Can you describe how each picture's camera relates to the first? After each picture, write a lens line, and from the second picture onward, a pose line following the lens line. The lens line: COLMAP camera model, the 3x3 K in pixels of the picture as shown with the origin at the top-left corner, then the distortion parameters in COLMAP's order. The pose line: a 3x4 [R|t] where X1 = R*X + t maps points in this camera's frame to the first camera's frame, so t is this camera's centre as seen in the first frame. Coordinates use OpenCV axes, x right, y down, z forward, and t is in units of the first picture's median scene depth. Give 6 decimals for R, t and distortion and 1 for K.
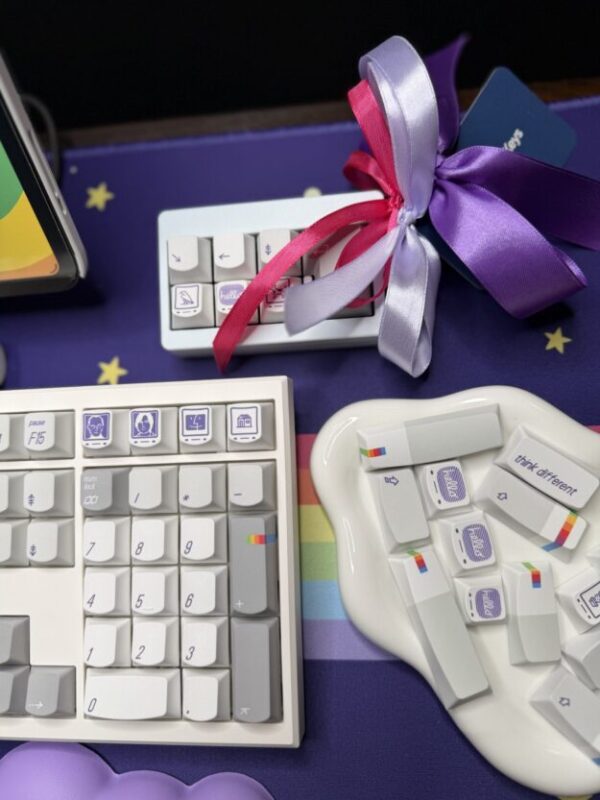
lens RADIAL K [[589.5, 0, 300.0], [0, 589.5, 400.0], [0, 0, 1]] dist [0.085727, -0.230501]
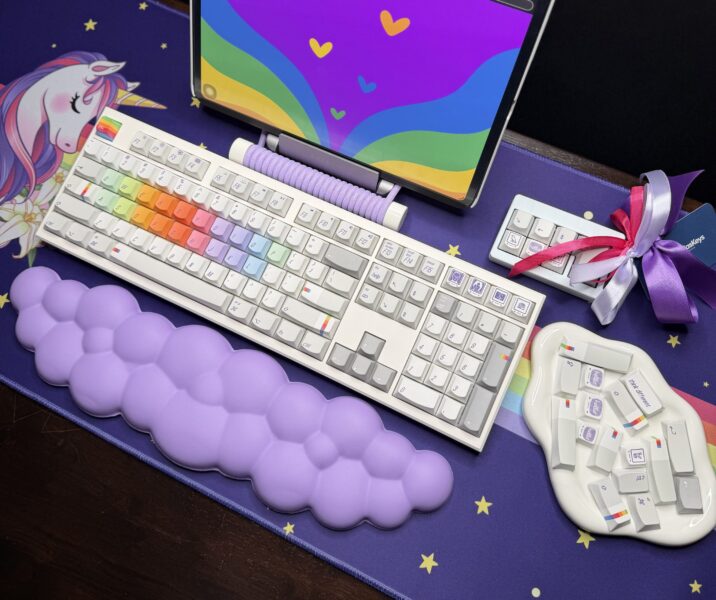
lens RADIAL K [[682.1, 0, 356.3], [0, 682.1, 244.8], [0, 0, 1]] dist [0.159625, -0.382513]
pose [[0.890247, 0.447685, -0.083889, -0.514205], [-0.451770, 0.891347, -0.037475, 0.200320], [0.057998, 0.071260, 0.995770, -1.549048]]
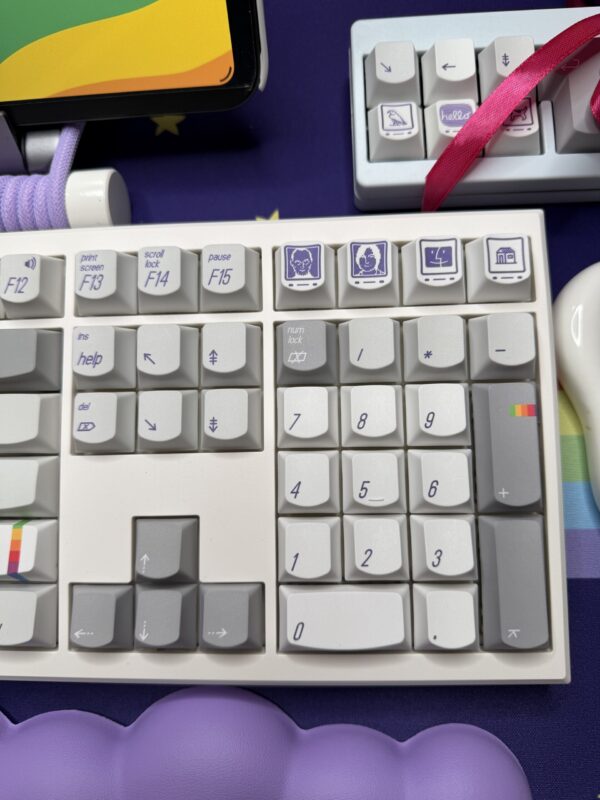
lens RADIAL K [[589.5, 0, 300.0], [0, 589.5, 400.0], [0, 0, 1]] dist [0.085727, -0.230501]
pose [[0.998516, 0.024979, 0.048394, -0.378831], [-0.024890, 0.999687, -0.002444, 0.222353], [-0.048440, 0.001235, 0.998825, 0.248447]]
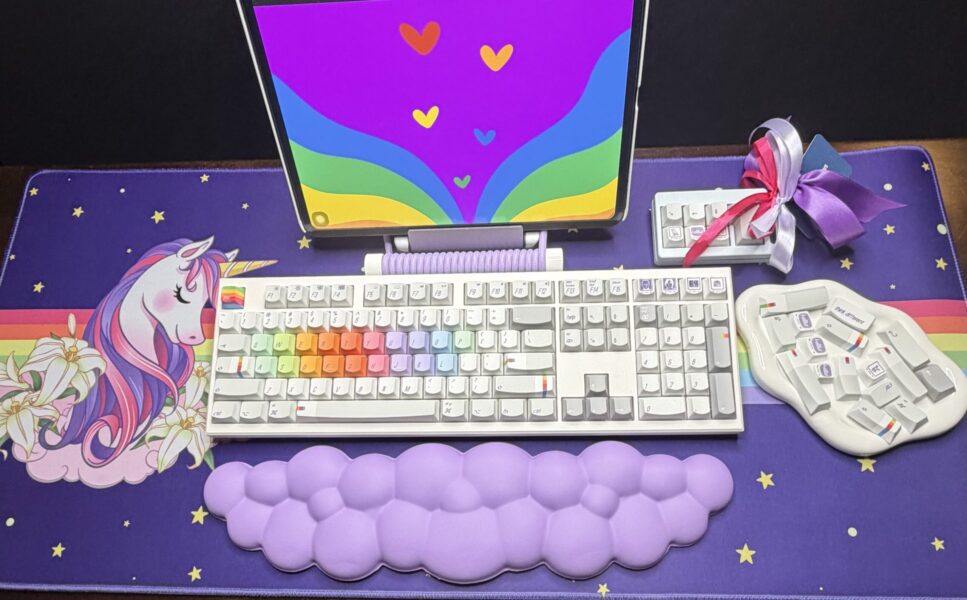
lens RADIAL K [[629.7, 0, 495.5], [0, 629.7, 377.5], [0, 0, 1]] dist [-0.003290, -0.000354]
pose [[0.997721, 0.044831, 0.050427, -0.988130], [-0.039737, 0.994408, -0.097849, 0.625302], [-0.054532, 0.095622, 0.993923, -1.206572]]
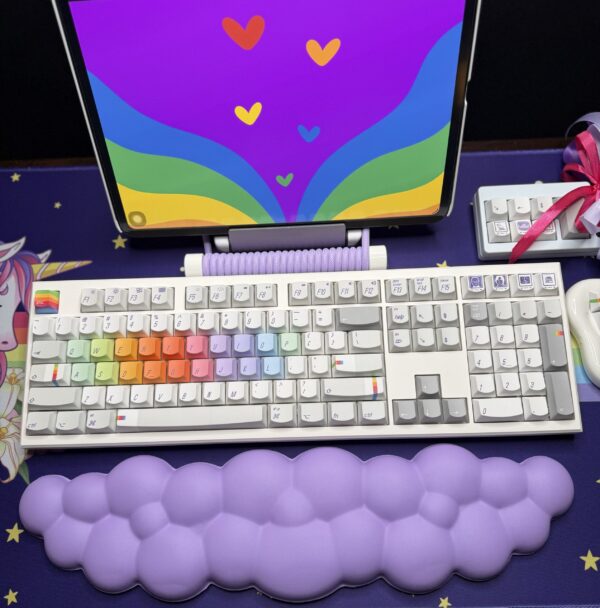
lens RADIAL K [[571.4, 0, 298.7], [0, 571.4, 336.6], [0, 0, 1]] dist [0.124978, -0.285082]
pose [[0.996861, 0.025992, 0.074784, -1.116112], [-0.016844, 0.992576, -0.120450, 0.493684], [-0.077359, 0.118813, 0.989899, -0.950735]]
